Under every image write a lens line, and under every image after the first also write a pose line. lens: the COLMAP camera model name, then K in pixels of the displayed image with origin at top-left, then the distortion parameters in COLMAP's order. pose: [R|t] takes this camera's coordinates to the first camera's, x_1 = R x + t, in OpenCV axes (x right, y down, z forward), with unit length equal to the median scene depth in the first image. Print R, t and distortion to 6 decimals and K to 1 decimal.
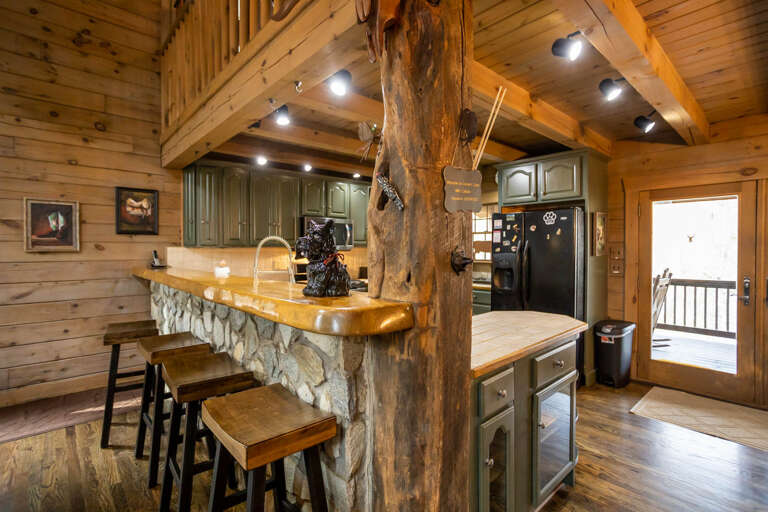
lens RADIAL K [[374.2, 0, 356.8], [0, 374.2, 254.1], [0, 0, 1]] dist [-0.063458, 0.033434]
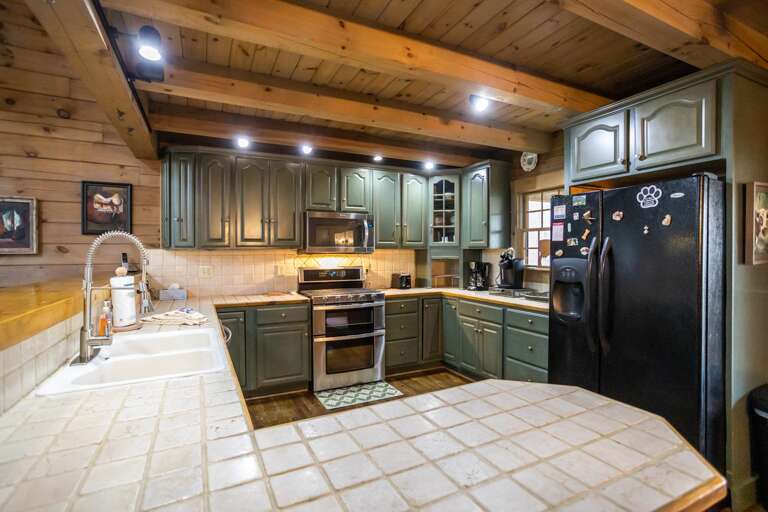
lens RADIAL K [[374.2, 0, 356.8], [0, 374.2, 254.1], [0, 0, 1]] dist [-0.063458, 0.033434]
pose [[0.969714, 0.001514, -0.244240, 0.202311], [-0.003228, 0.999973, -0.006615, -0.003911], [0.244224, 0.007203, 0.969692, 0.312814]]
